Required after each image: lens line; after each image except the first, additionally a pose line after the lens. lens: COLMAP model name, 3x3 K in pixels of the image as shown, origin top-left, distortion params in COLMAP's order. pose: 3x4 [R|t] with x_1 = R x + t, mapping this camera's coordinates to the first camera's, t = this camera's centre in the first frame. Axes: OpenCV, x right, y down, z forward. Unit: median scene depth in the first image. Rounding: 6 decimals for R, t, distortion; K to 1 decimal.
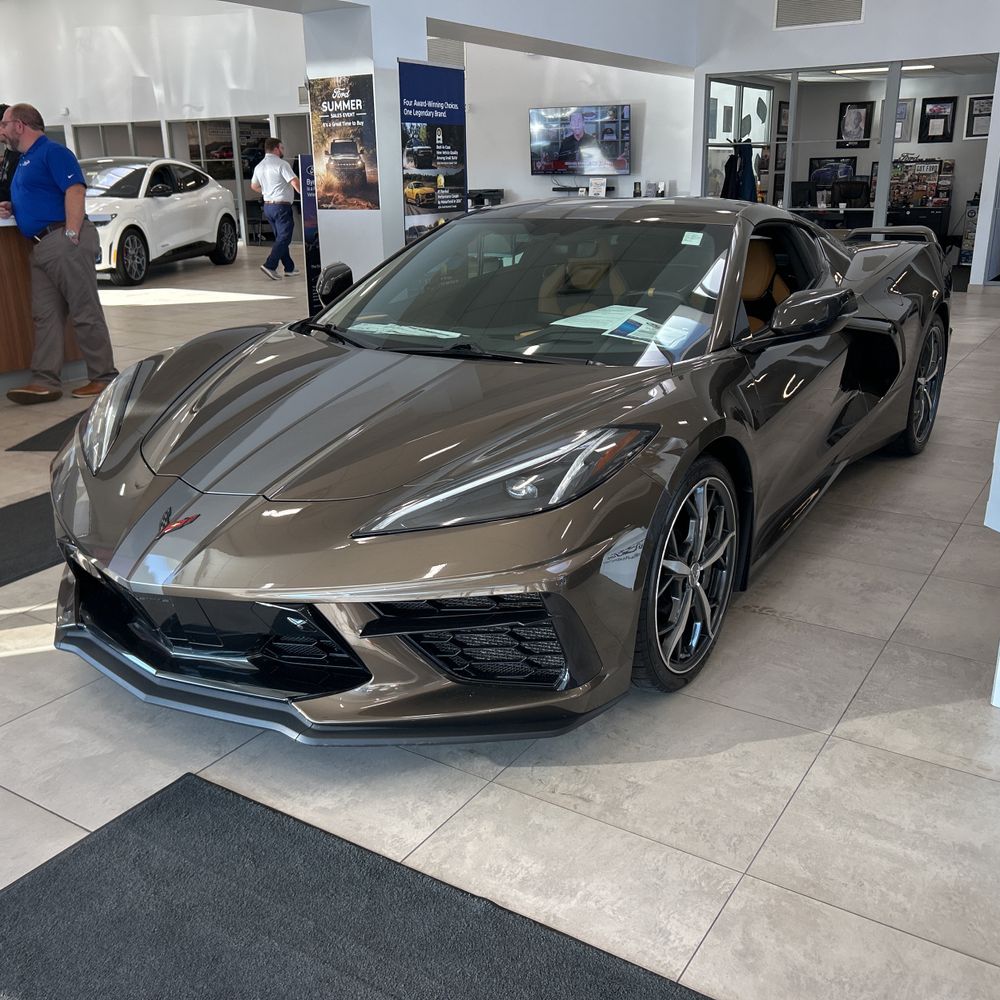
lens RADIAL K [[1019.3, 0, 494.7], [0, 1019.3, 498.1], [0, 0, 1]] dist [0.002532, 0.000000]
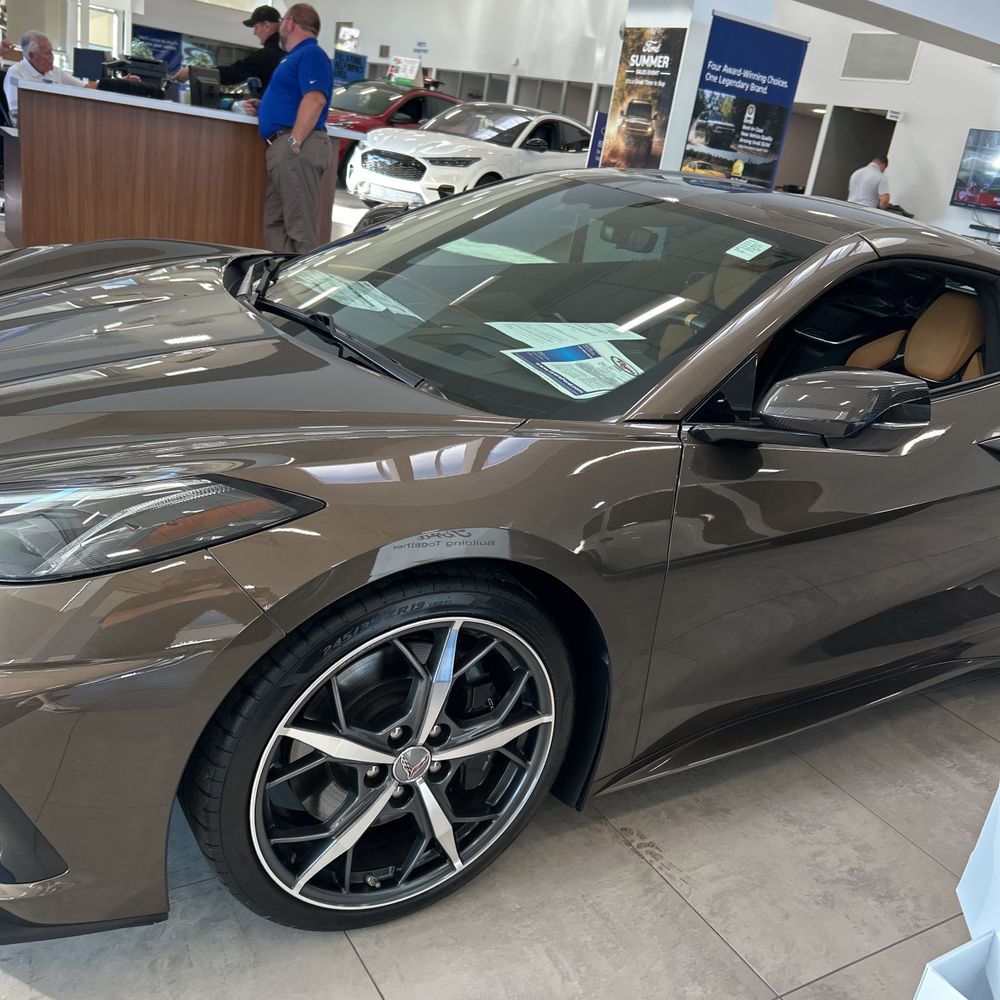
lens RADIAL K [[1019.3, 0, 504.4], [0, 1019.3, 505.3], [0, 0, 1]] dist [0.002532, 0.000000]
pose [[0.892656, 0.293263, -0.342289, 0.145668], [-0.289641, 0.955065, 0.062916, -0.044248], [0.345359, 0.042979, 0.937486, 0.163386]]
